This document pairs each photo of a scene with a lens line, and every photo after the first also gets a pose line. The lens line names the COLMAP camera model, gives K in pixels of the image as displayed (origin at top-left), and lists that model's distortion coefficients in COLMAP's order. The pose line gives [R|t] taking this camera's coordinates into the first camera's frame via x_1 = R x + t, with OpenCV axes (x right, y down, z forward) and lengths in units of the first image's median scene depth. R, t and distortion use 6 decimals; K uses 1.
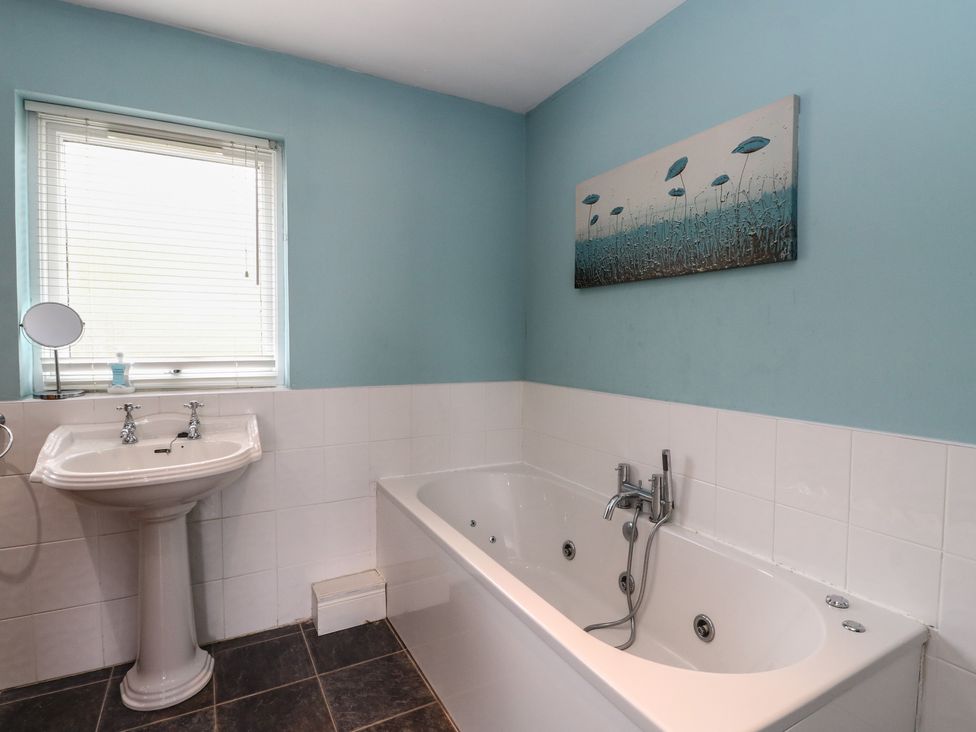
lens RADIAL K [[513.8, 0, 495.4], [0, 513.8, 357.7], [0, 0, 1]] dist [-0.000322, -0.011872]
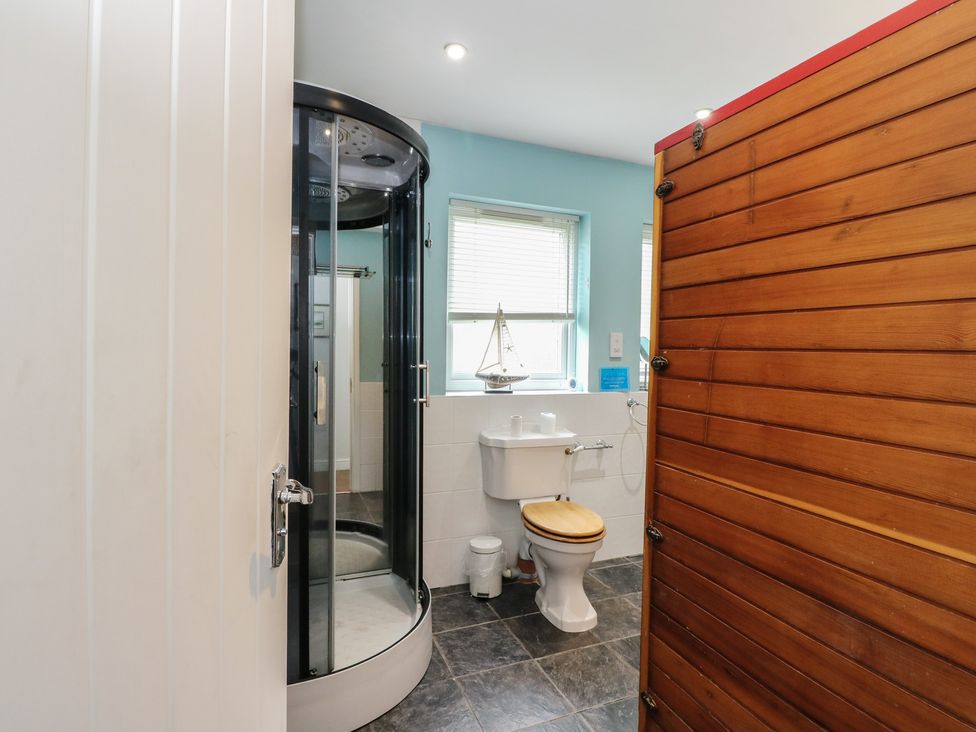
lens RADIAL K [[513.8, 0, 489.3], [0, 513.8, 368.3], [0, 0, 1]] dist [-0.000322, -0.011872]
pose [[0.992871, 0.011966, -0.118591, -1.138223], [-0.013878, 0.999787, -0.015308, 0.033939], [0.118382, 0.016845, 0.992825, -0.776885]]
